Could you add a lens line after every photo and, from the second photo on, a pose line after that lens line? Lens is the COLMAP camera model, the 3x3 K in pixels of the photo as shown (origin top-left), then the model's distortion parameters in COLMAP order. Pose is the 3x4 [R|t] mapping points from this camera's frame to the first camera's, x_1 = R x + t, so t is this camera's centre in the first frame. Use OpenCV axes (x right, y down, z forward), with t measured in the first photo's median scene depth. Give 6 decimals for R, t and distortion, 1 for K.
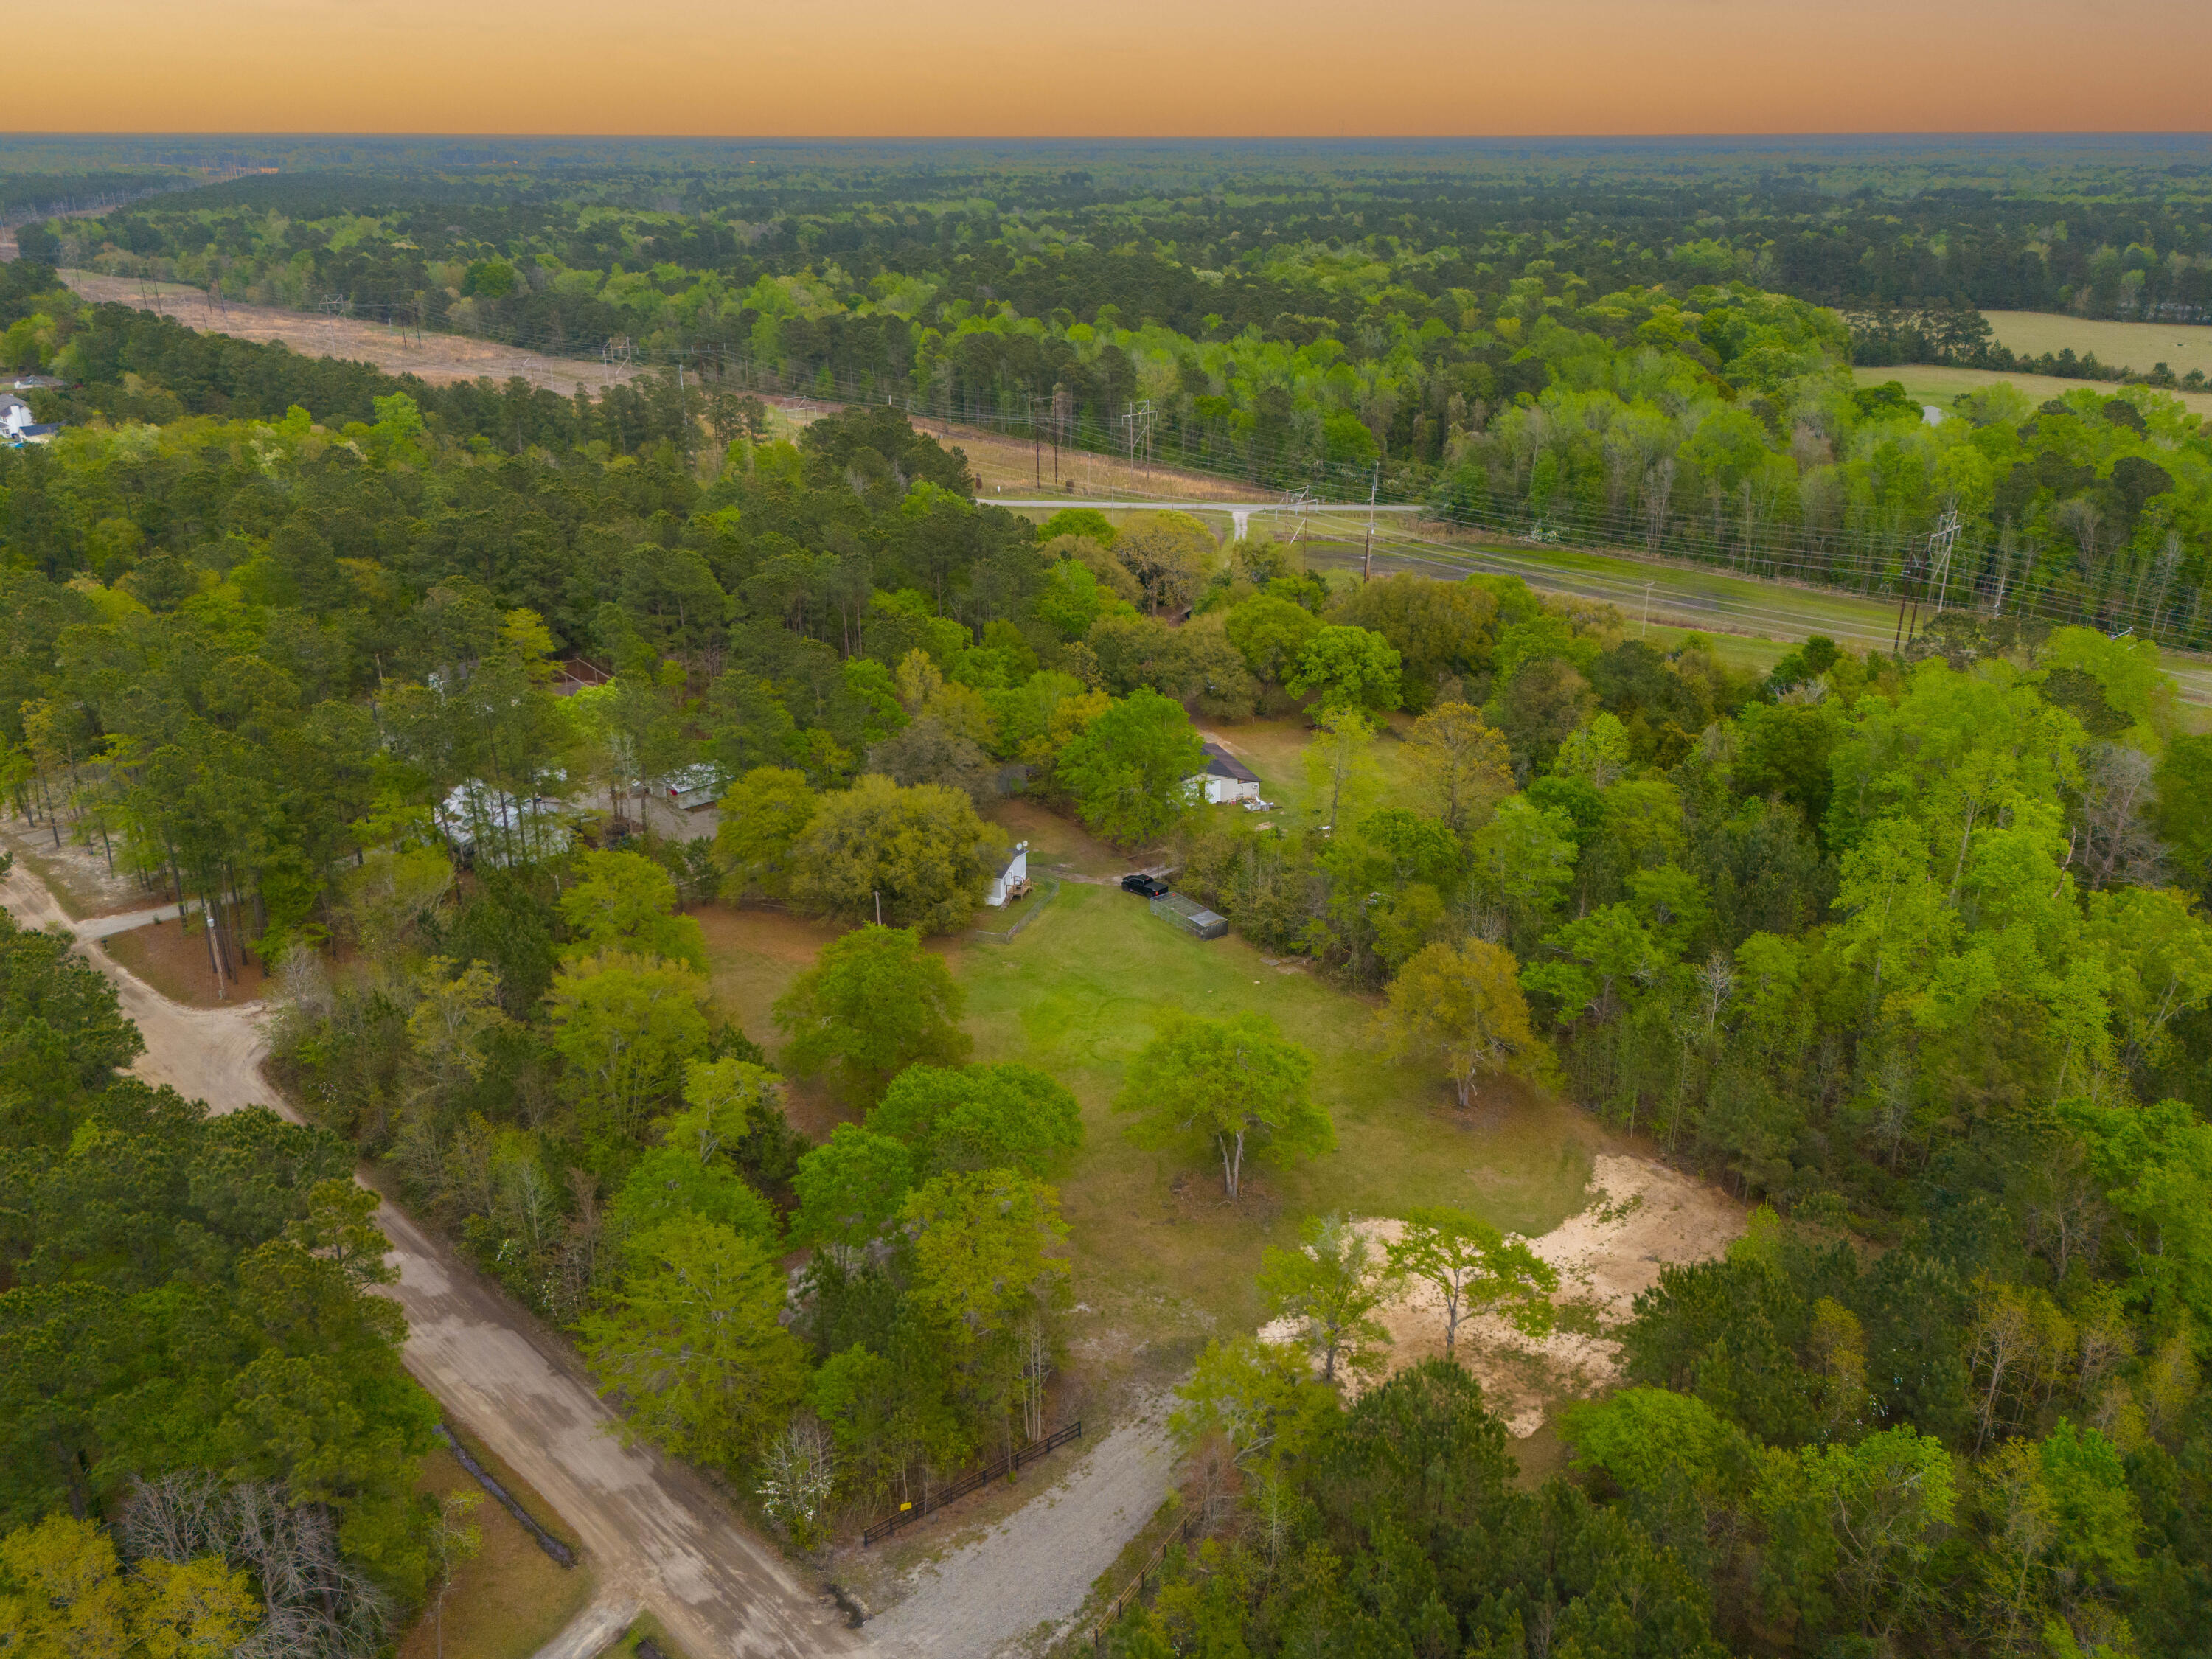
lens RADIAL K [[1712.0, 0, 1119.3], [0, 1712.0, 836.5], [0, 0, 1]] dist [0.066965, -0.062114]
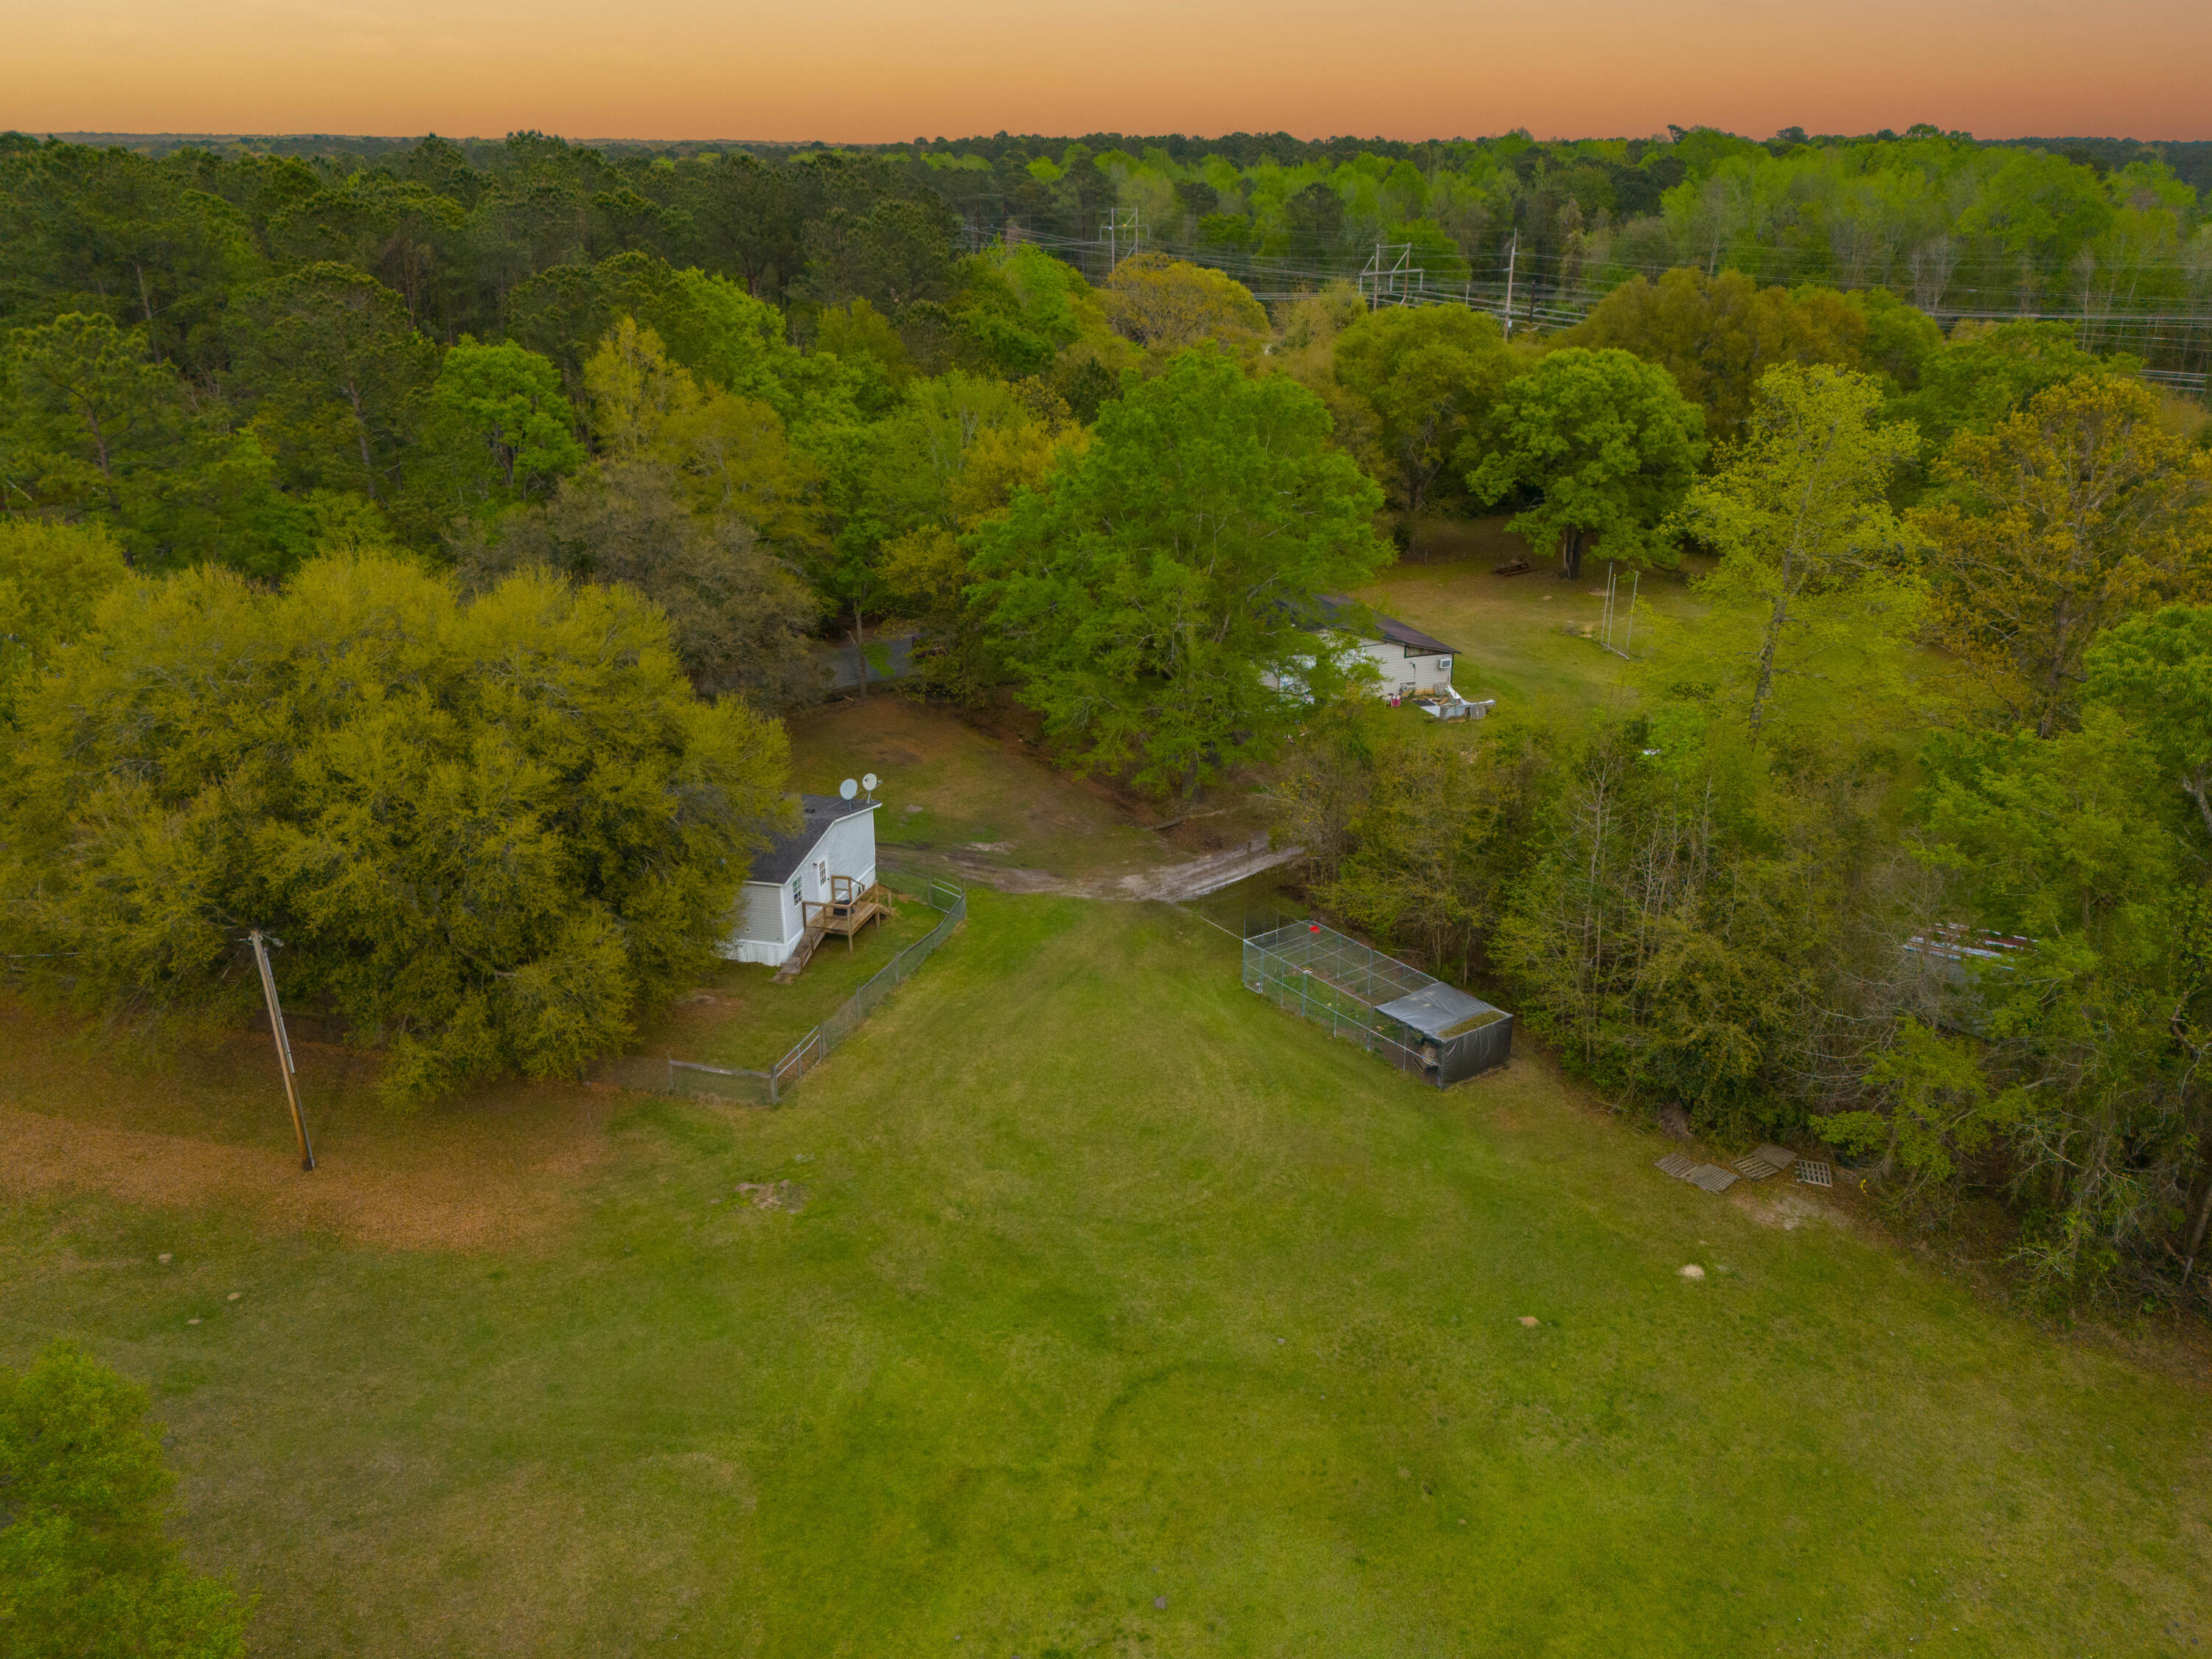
lens RADIAL K [[1712.0, 0, 1090.5], [0, 1712.0, 833.0], [0, 0, 1]] dist [0.066965, -0.062114]
pose [[0.999992, -0.002168, 0.003354, -0.009829], [0.002185, 0.999985, -0.004932, 0.014234], [-0.003343, 0.004940, 0.999982, 0.560886]]
